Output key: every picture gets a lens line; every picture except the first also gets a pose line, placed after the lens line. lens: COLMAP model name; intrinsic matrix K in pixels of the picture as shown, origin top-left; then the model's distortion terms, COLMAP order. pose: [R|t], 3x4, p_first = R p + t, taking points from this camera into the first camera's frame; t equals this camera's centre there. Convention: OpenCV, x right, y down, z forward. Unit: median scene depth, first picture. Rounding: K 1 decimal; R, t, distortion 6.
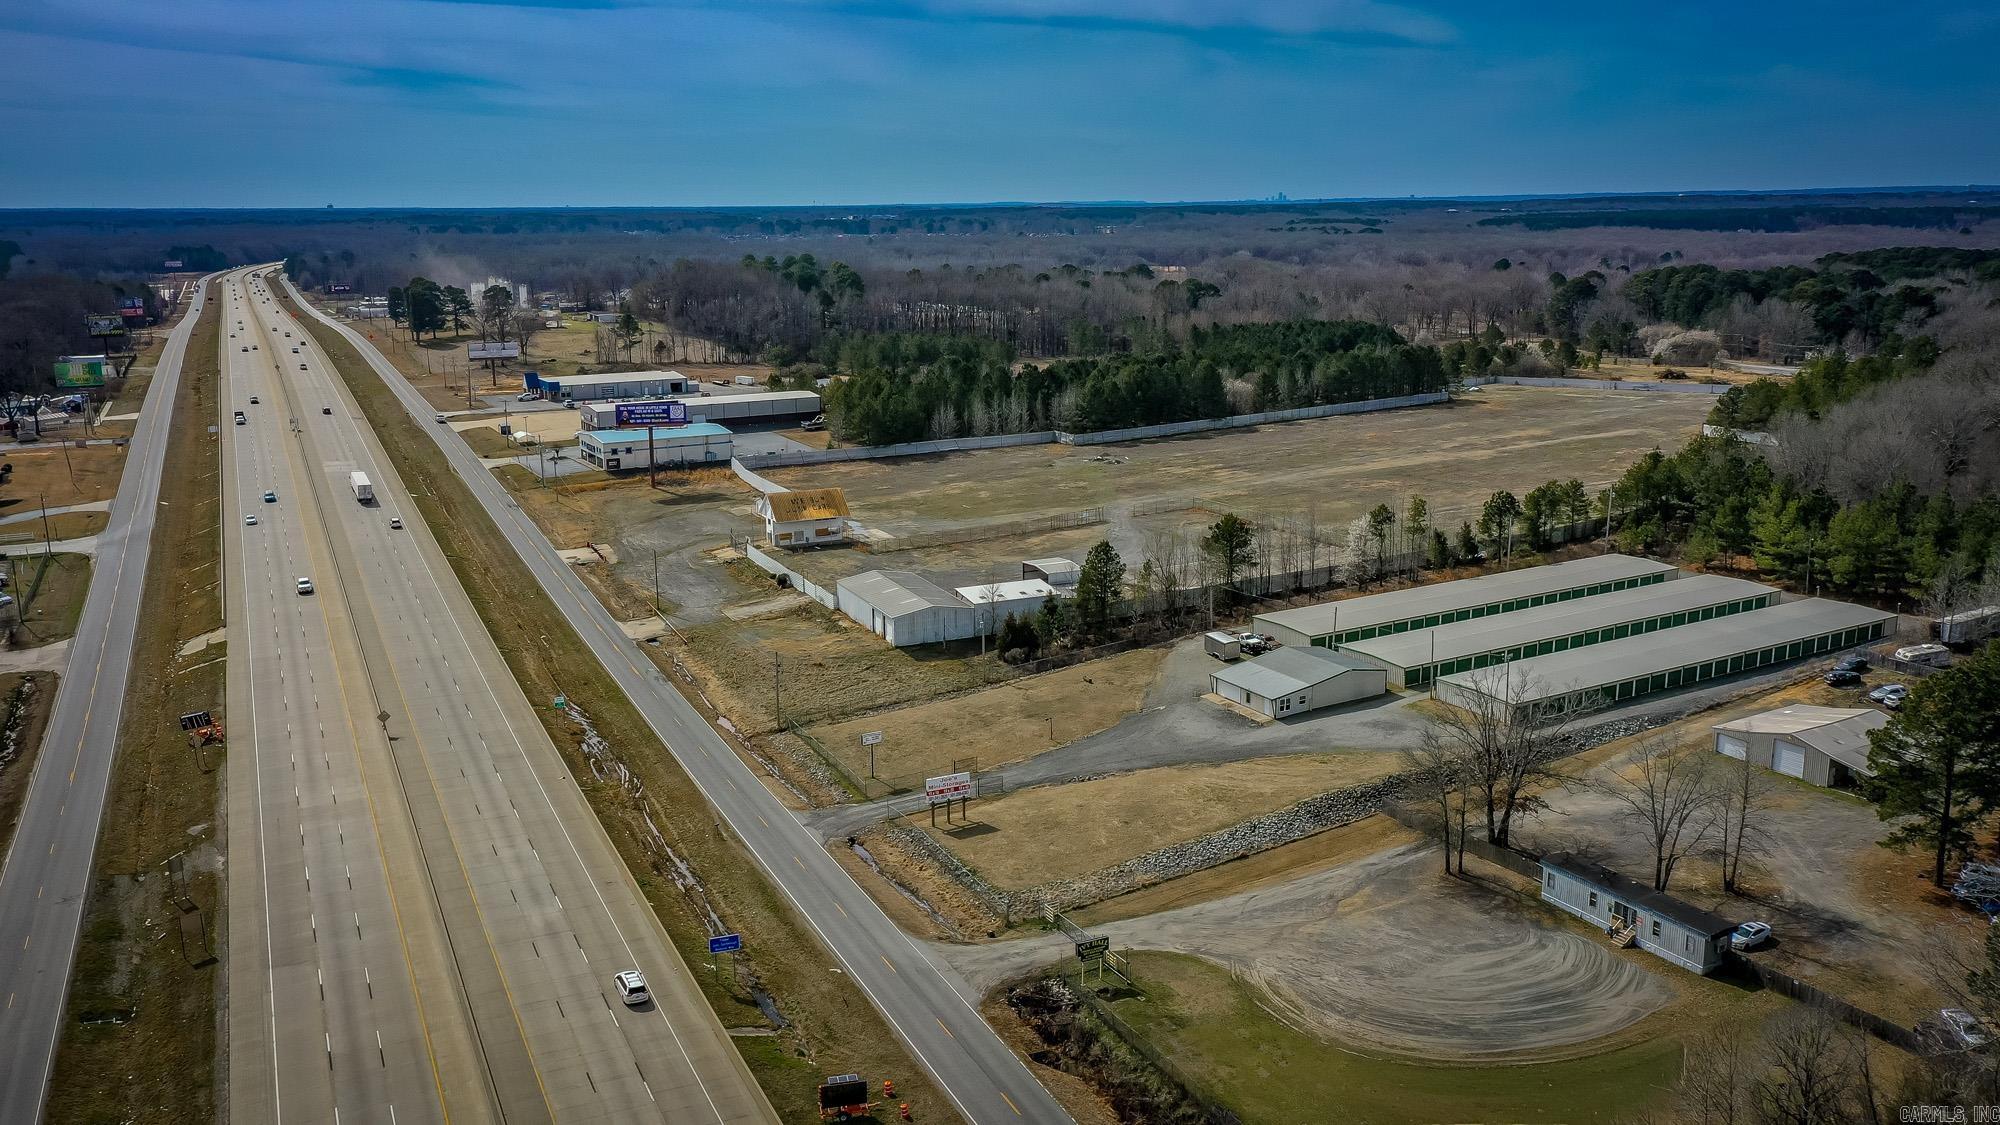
lens RADIAL K [[1595.4, 0, 1000.0], [0, 1595.4, 562.5], [0, 0, 1]] dist [0.022870, 0.001951]
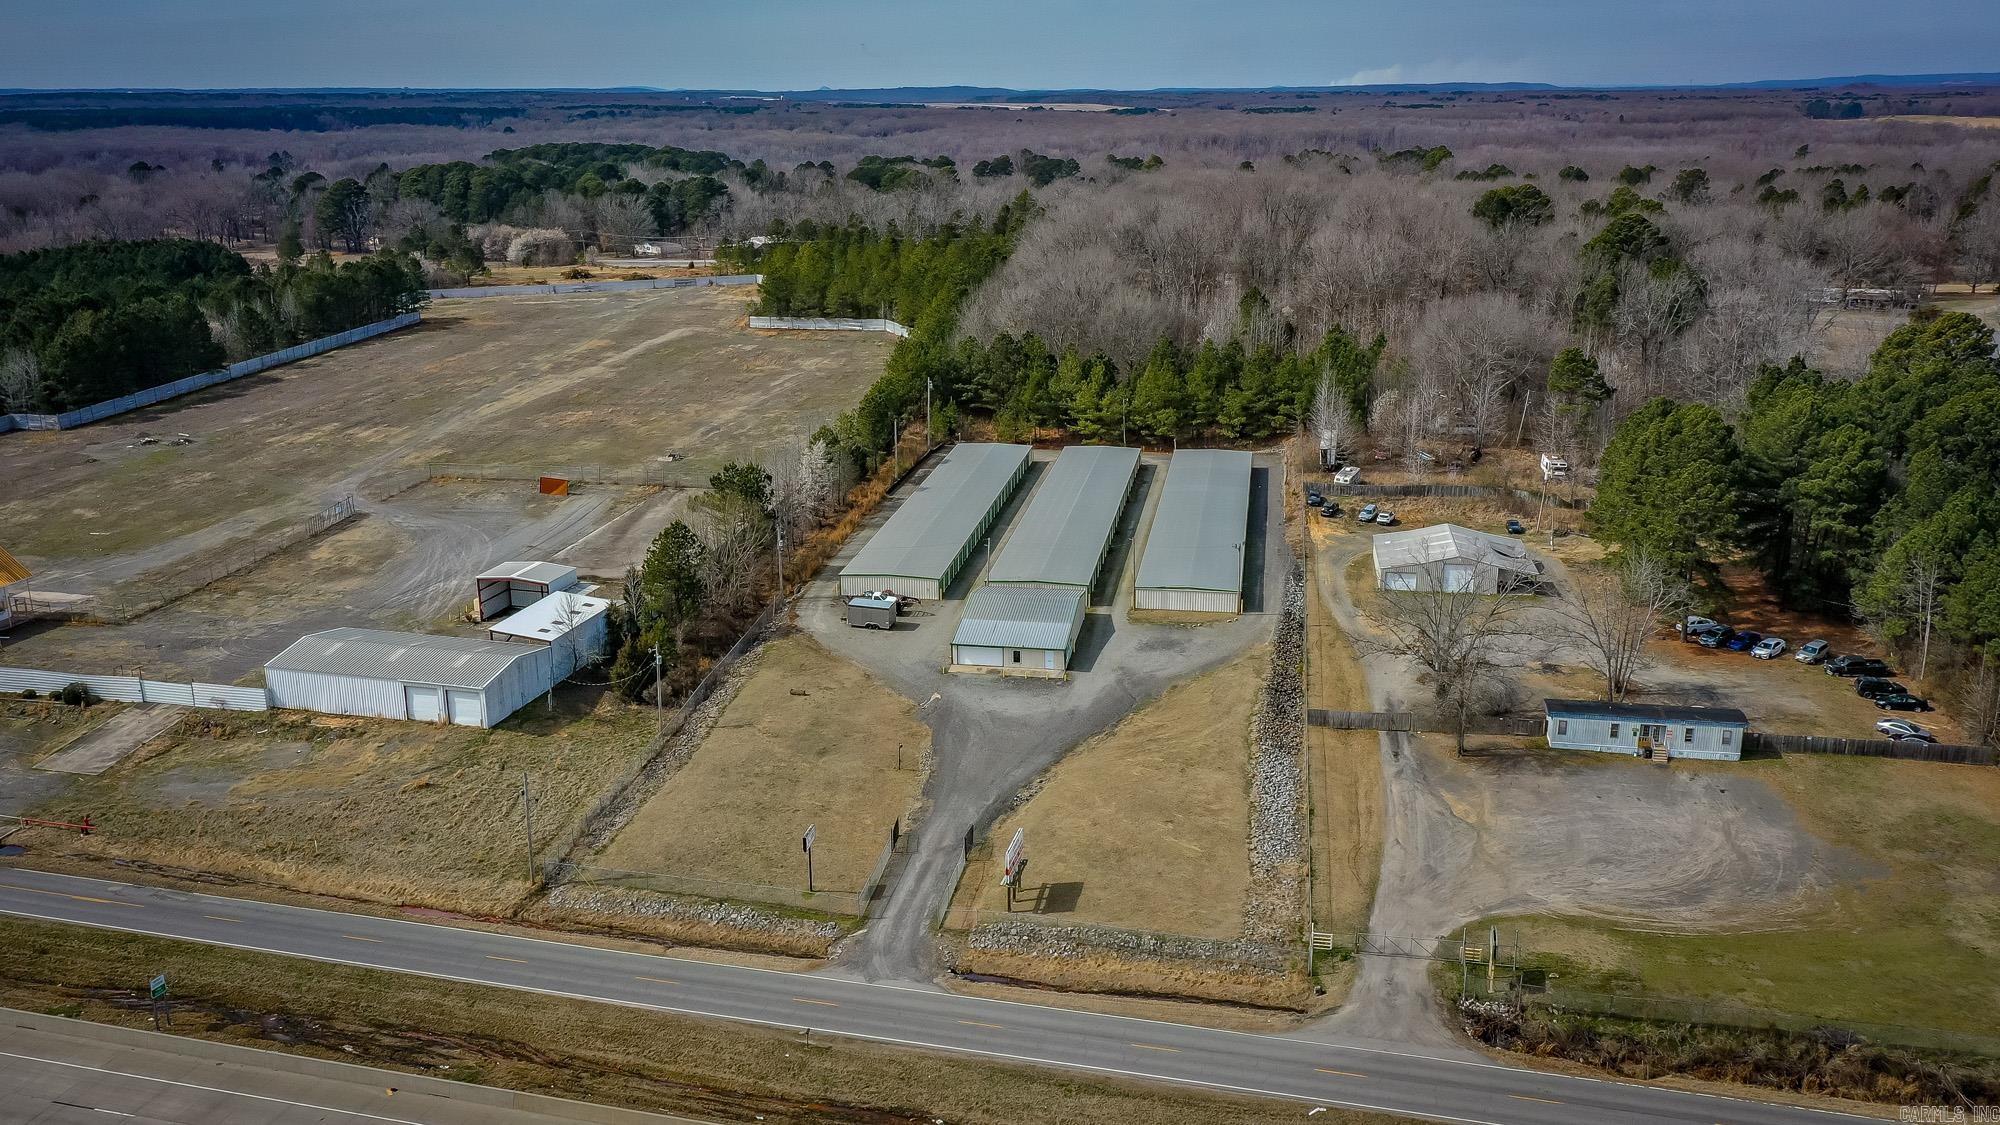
lens RADIAL K [[1645.8, 0, 1000.0], [0, 1645.8, 562.5], [0, 0, 1]] dist [0.028579, 0.009024]
pose [[0.638387, -0.207596, 0.741193, -0.454883], [0.170535, 0.977158, 0.126804, -0.071911], [-0.750587, 0.045450, 0.659207, 0.385122]]
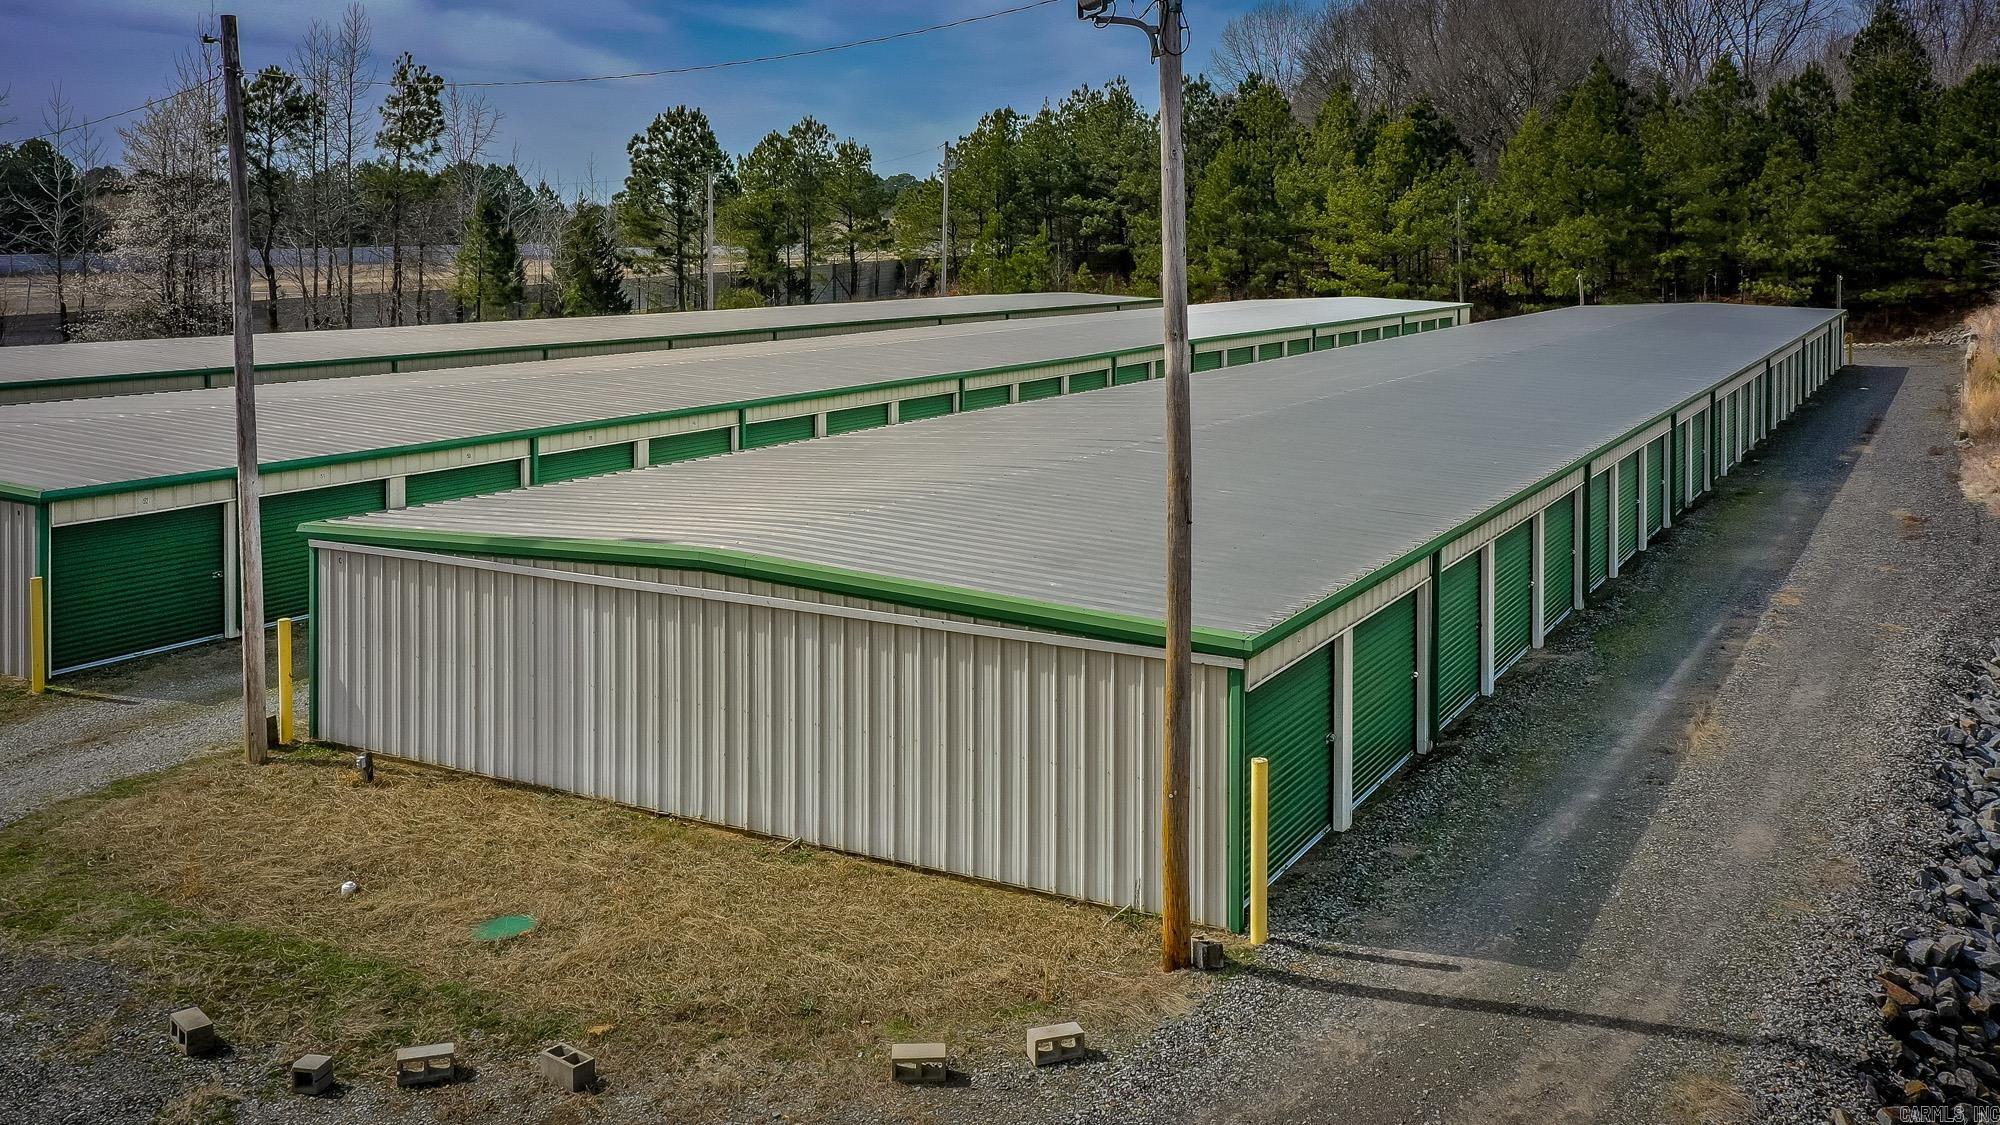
lens RADIAL K [[1704.1, 0, 1010.4], [0, 1704.1, 307.1], [0, 0, 1]] dist [0.010325, 0.002854]
pose [[0.865618, -0.011554, 0.500572, 0.236619], [0.104280, 0.981972, -0.157661, 0.073896], [-0.489726, 0.188674, 0.851217, 0.814196]]
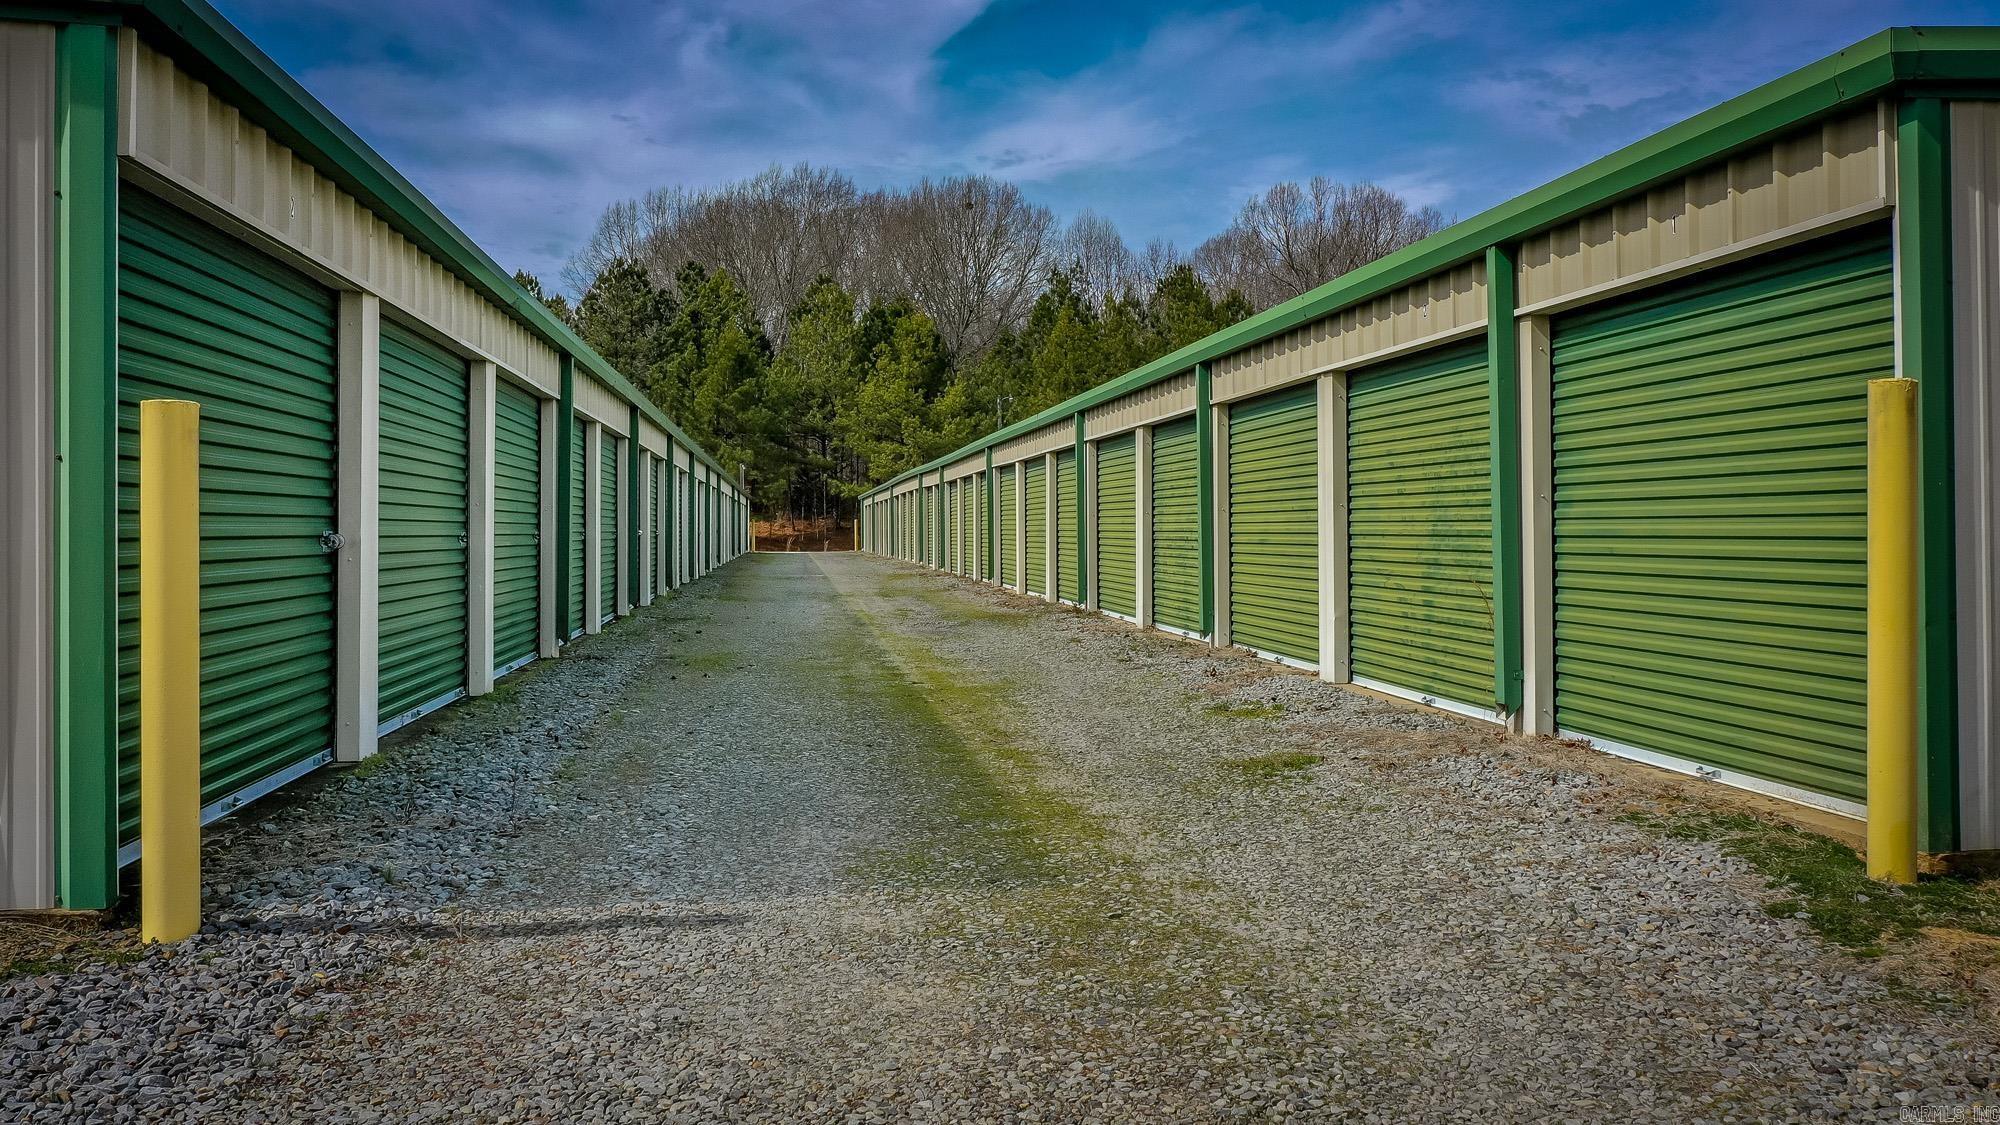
lens RADIAL K [[1581.1, 0, 1000.0], [0, 1581.1, 562.5], [0, 0, 1]] dist [0.032948, 0.006606]
pose [[0.387590, -0.009701, 0.921781, 0.193922], [0.203152, 0.976259, -0.075146, 0.057051], [-0.899168, 0.216387, 0.380360, 1.000316]]
